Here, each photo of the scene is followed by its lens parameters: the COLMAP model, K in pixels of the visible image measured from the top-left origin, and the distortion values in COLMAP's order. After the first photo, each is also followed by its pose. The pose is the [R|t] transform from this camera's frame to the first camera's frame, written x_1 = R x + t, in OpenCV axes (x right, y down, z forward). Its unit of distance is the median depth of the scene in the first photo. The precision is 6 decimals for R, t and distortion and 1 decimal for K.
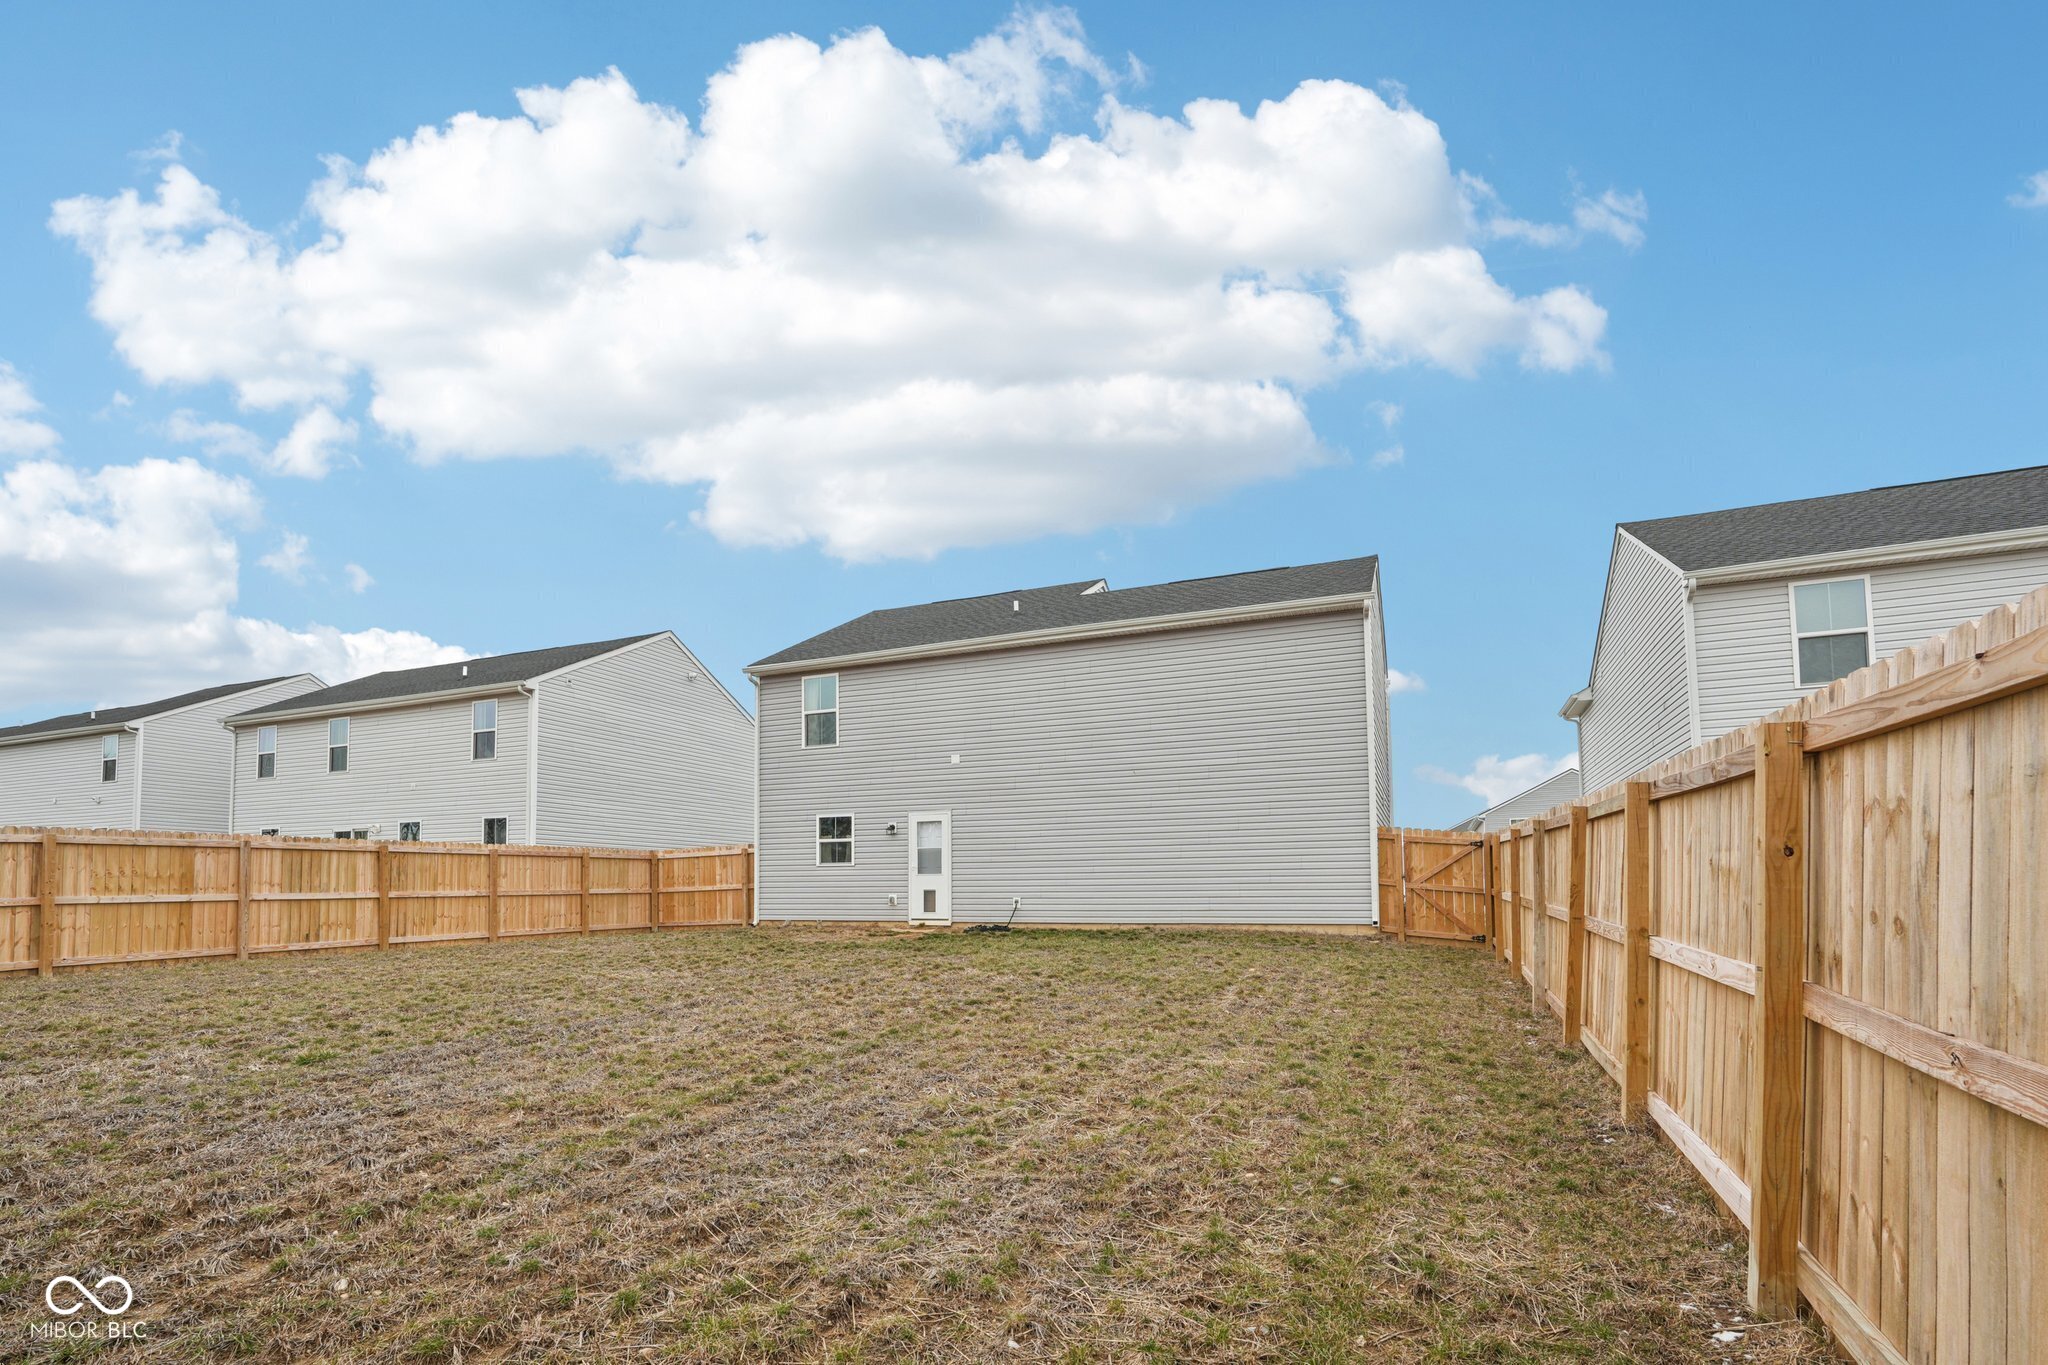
lens RADIAL K [[903.2, 0, 1024.0], [0, 903.2, 682.5], [0, 0, 1]] dist [-0.018287, 0.008884]
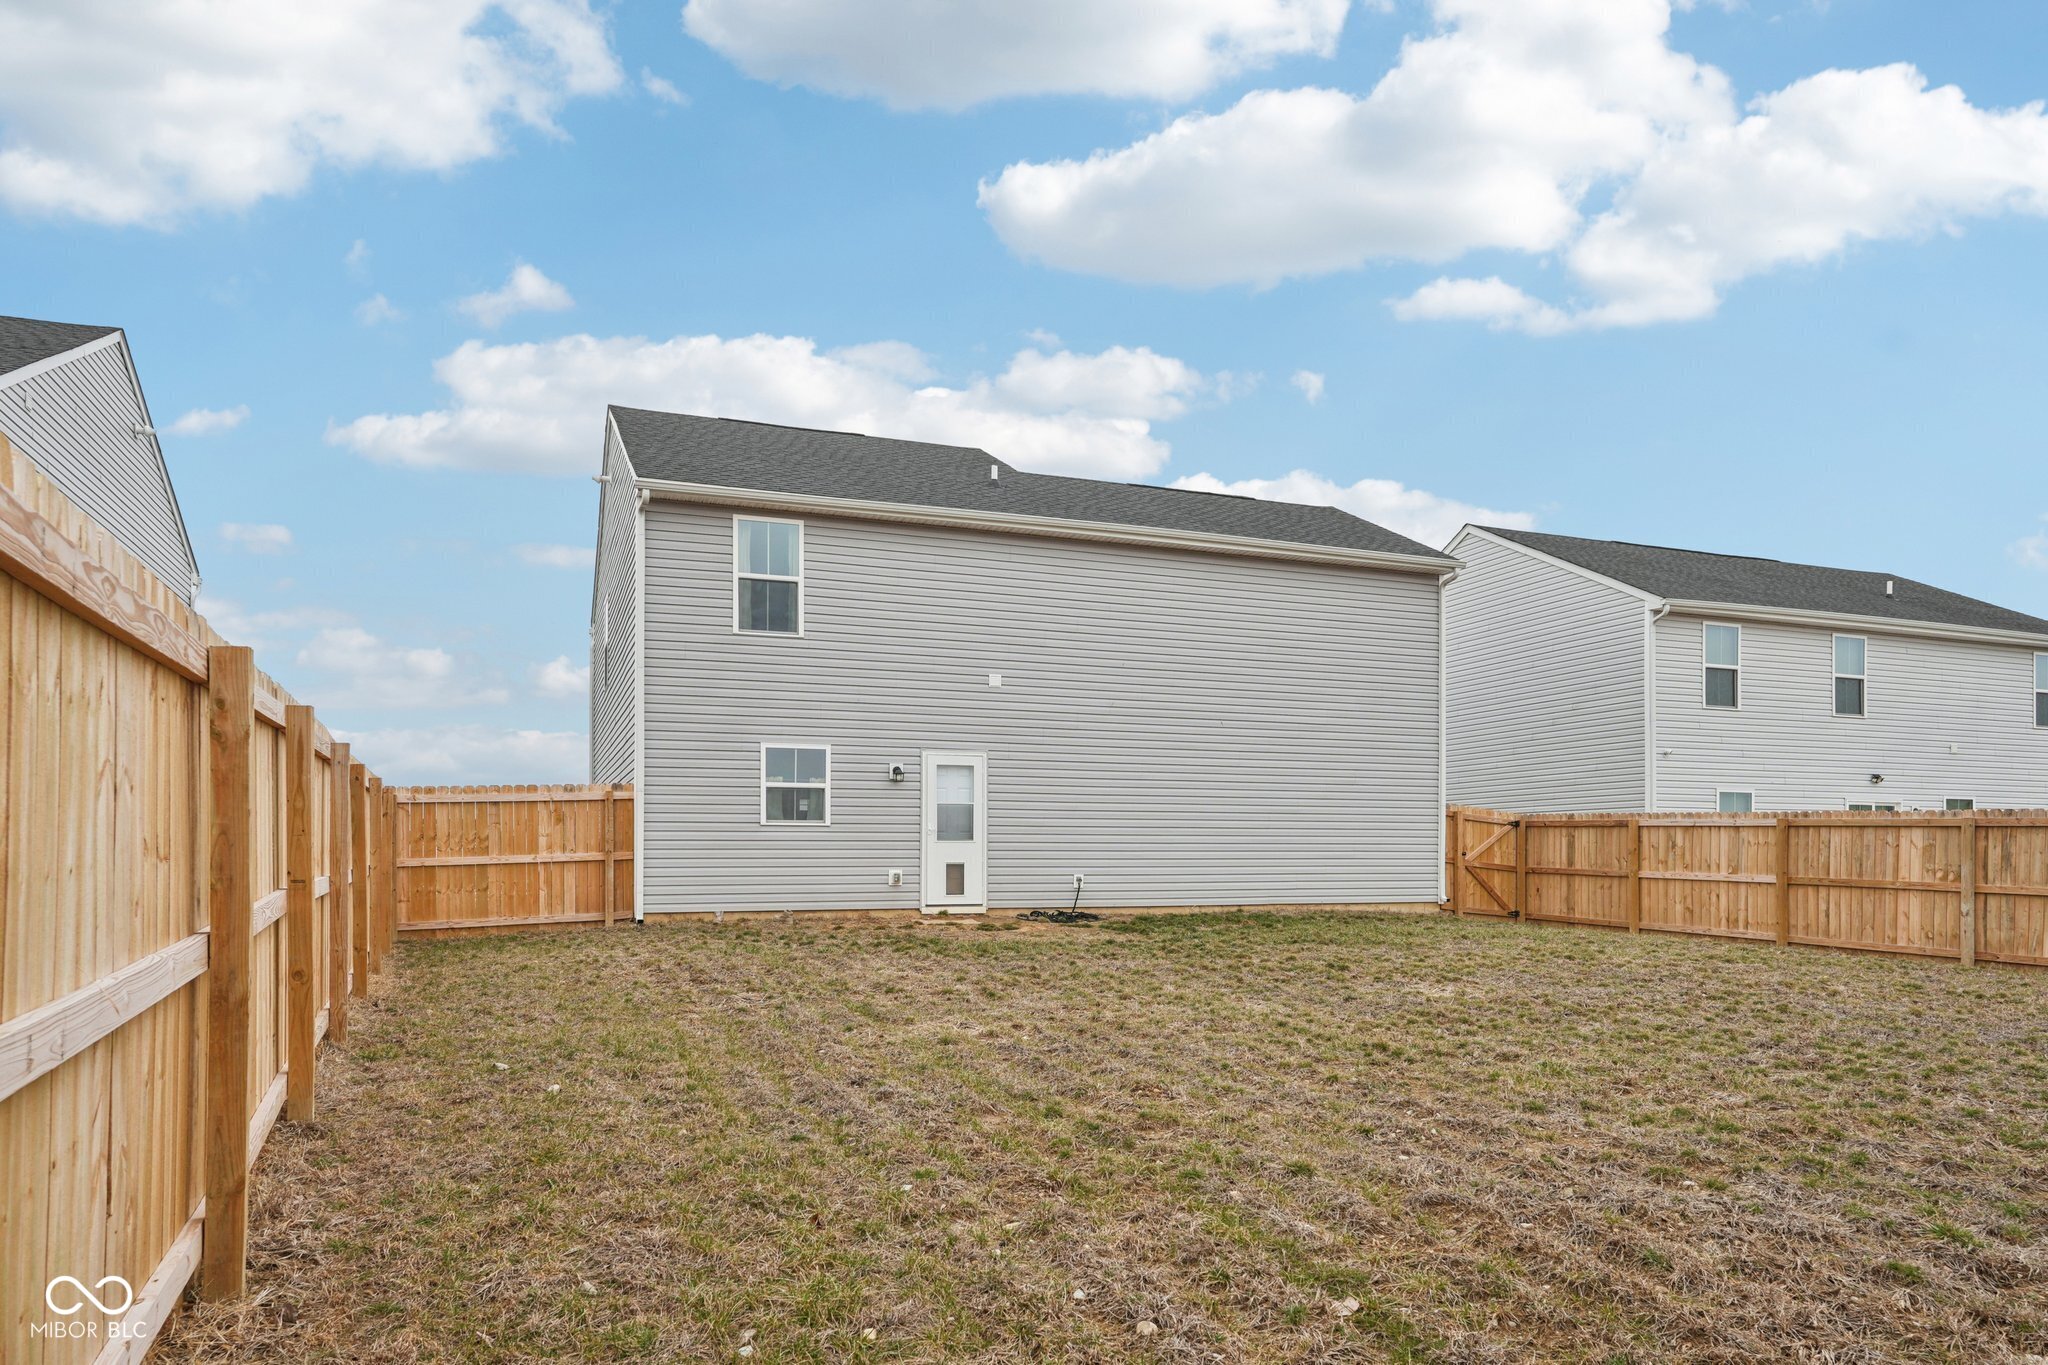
lens RADIAL K [[1204.3, 0, 1024.0], [0, 1204.3, 682.5], [0, 0, 1]] dist [0.032308, -0.000210]
pose [[0.733408, 0.102199, 0.672062, -0.702133], [-0.161737, 0.986478, 0.026489, 0.058141], [-0.660267, -0.128125, 0.740021, 0.290646]]
